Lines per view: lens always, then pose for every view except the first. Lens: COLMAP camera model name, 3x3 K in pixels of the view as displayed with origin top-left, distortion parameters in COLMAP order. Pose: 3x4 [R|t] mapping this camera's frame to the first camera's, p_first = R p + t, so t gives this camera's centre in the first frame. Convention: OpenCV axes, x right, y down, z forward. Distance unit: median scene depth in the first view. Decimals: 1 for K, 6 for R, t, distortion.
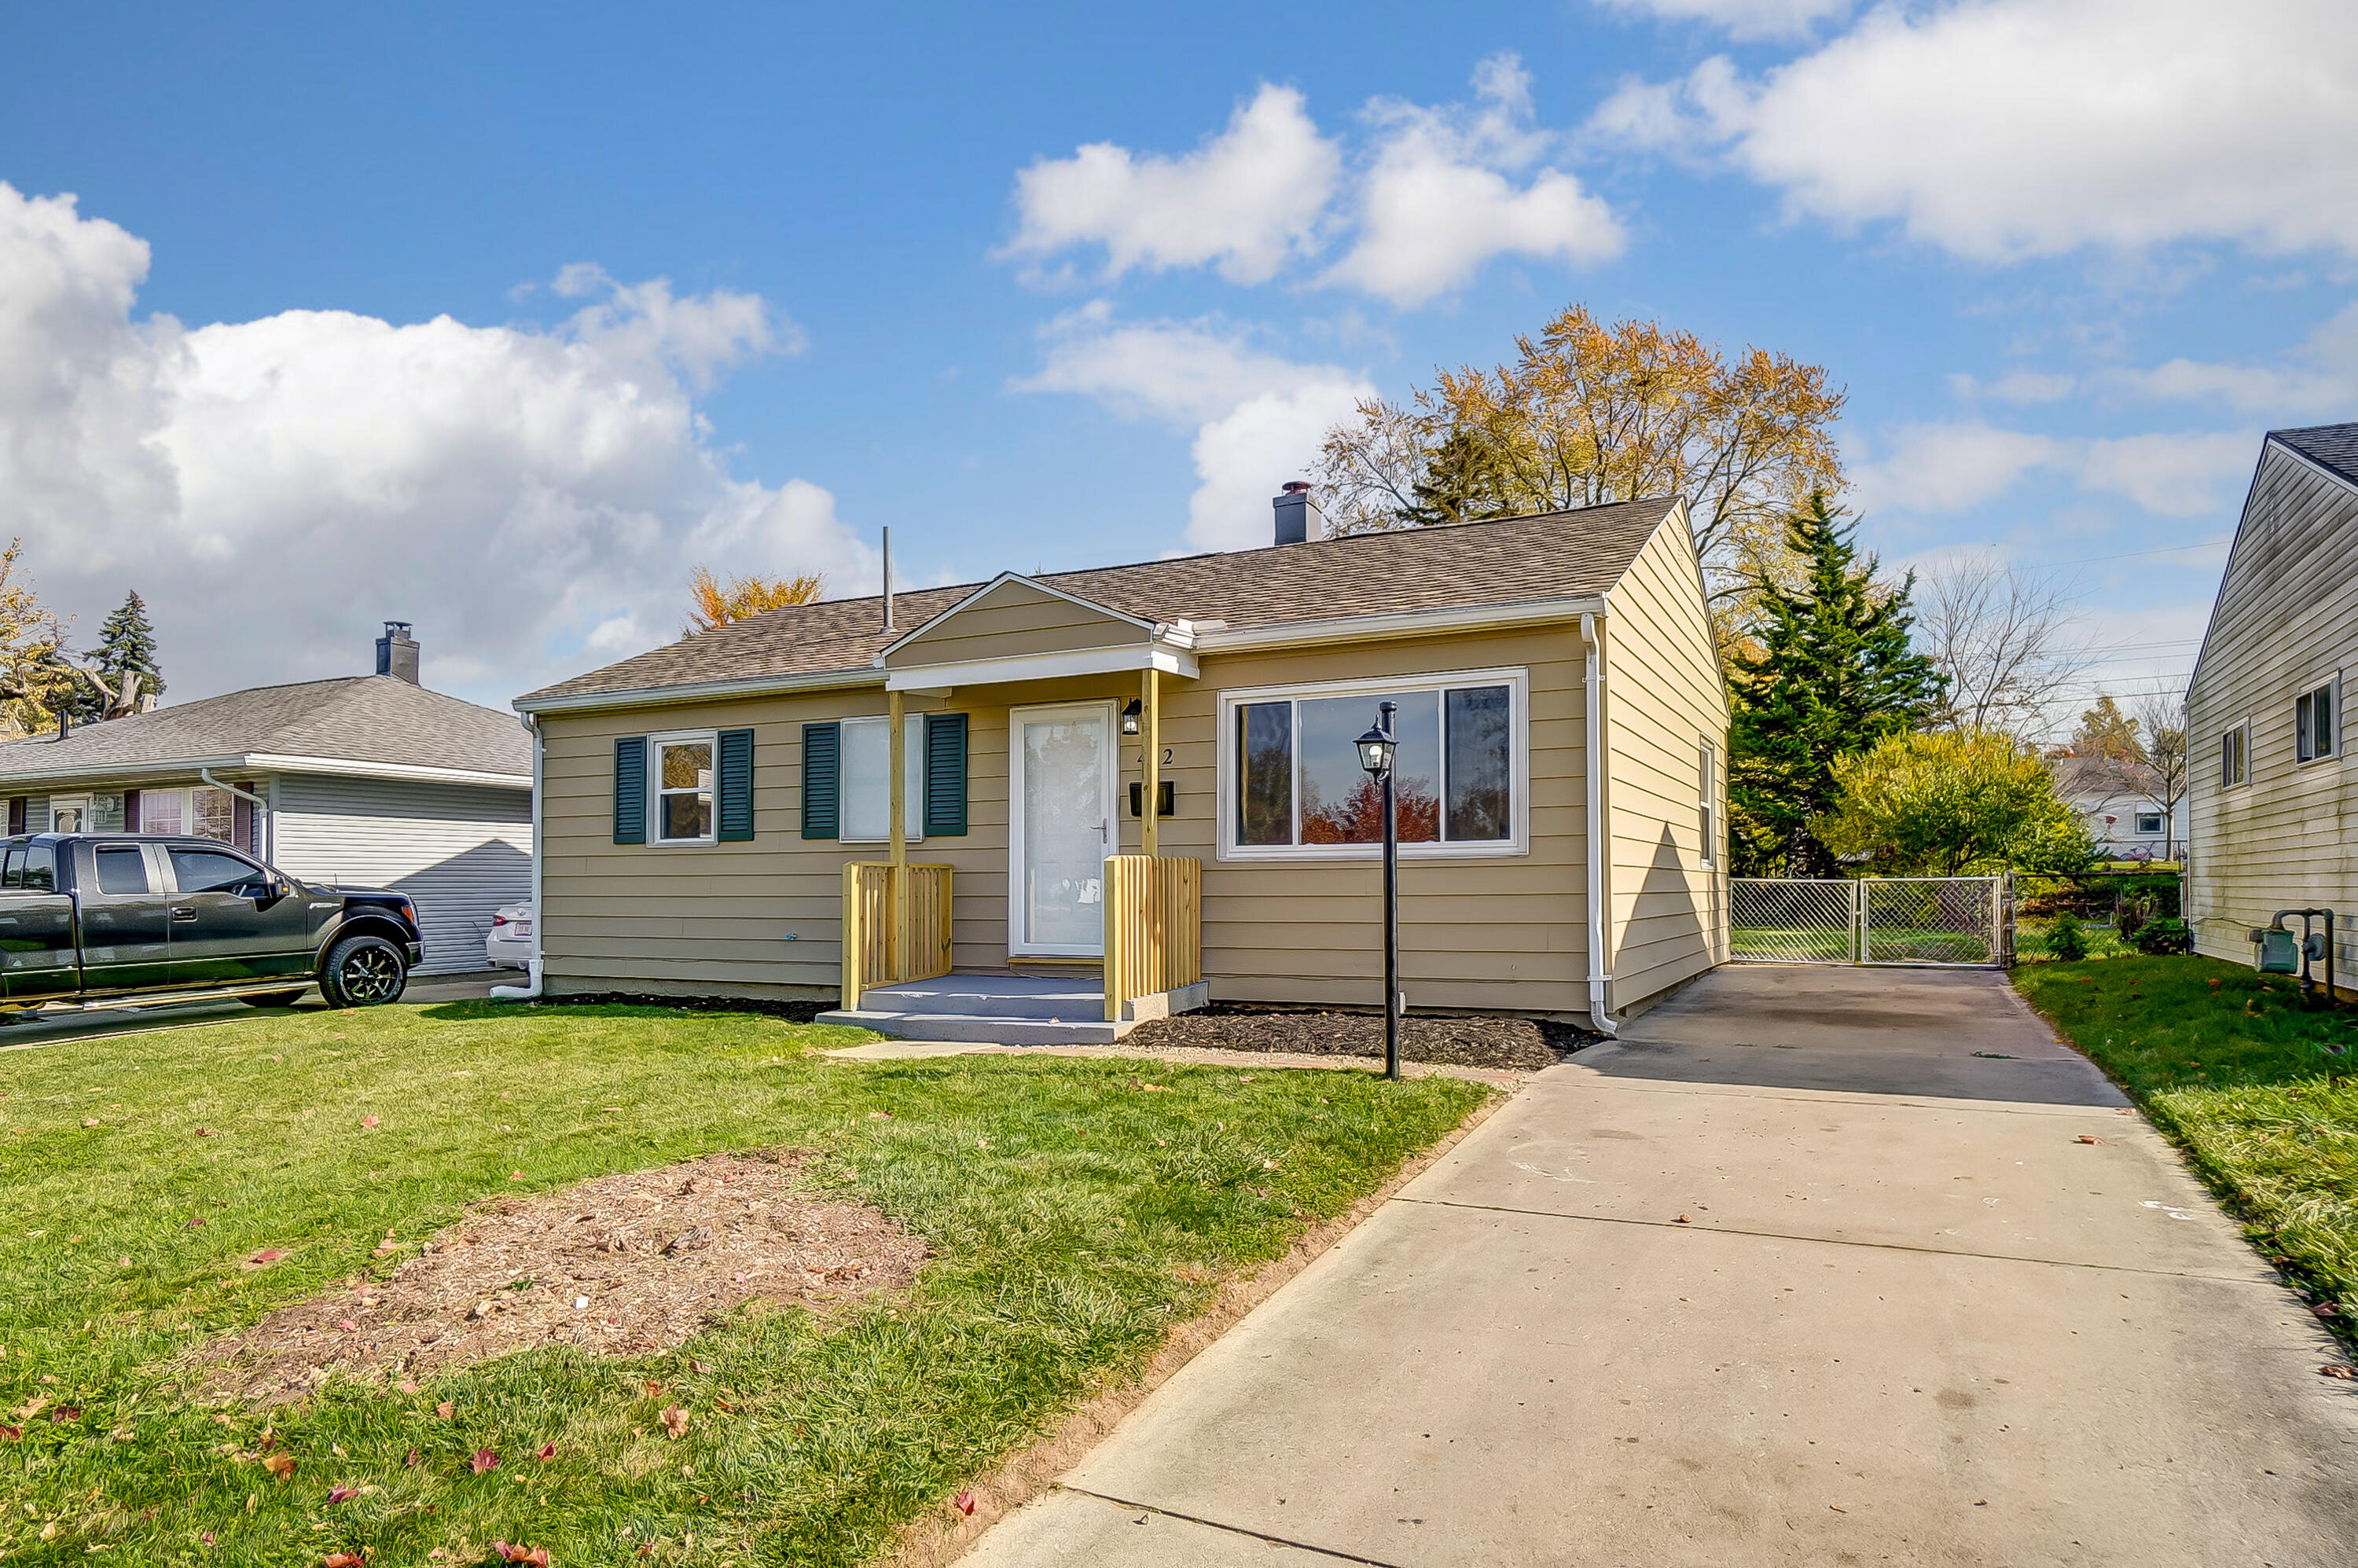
lens RADIAL K [[1423.0, 0, 1189.5], [0, 1423.0, 834.3], [0, 0, 1]] dist [-0.003363, -0.000782]
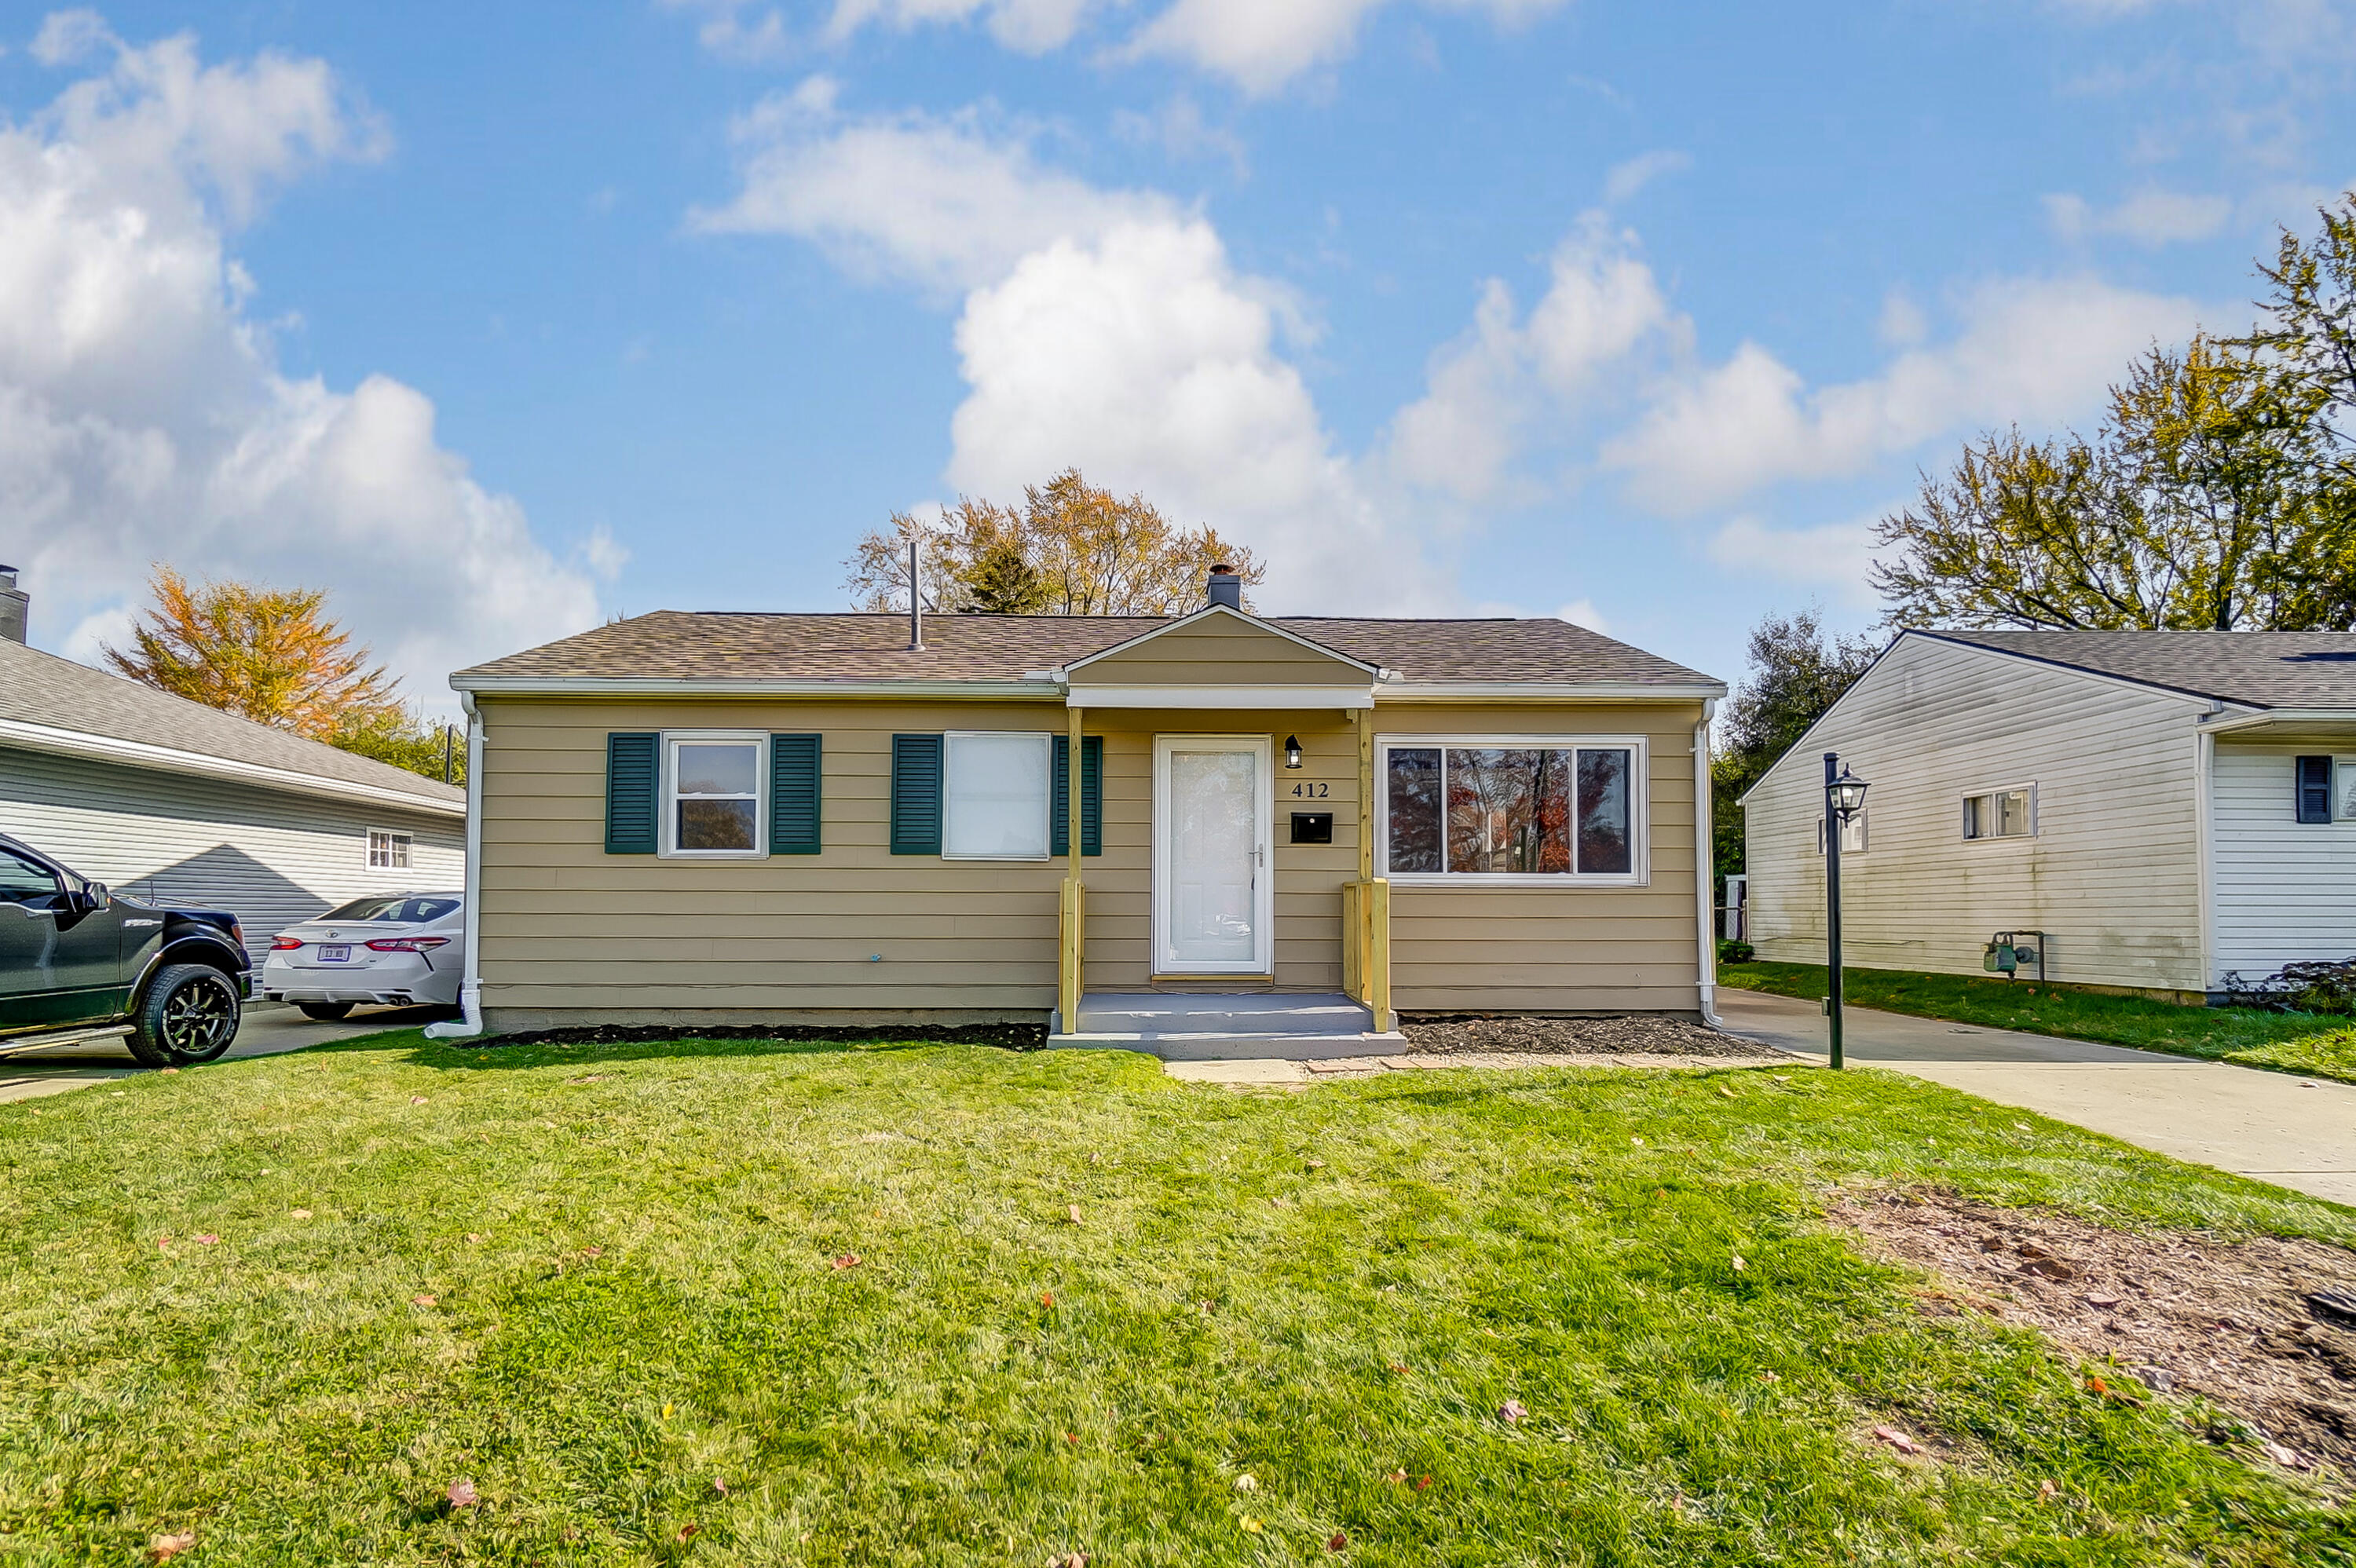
lens RADIAL K [[1098.2, 0, 1170.1], [0, 1098.2, 872.6], [0, 0, 1]] dist [0.001737, 0.000040]
pose [[0.879250, 0.027101, 0.475589, -0.454231], [-0.025226, 0.999628, -0.010327, 0.018029], [-0.475693, -0.002917, 0.879607, 0.270361]]
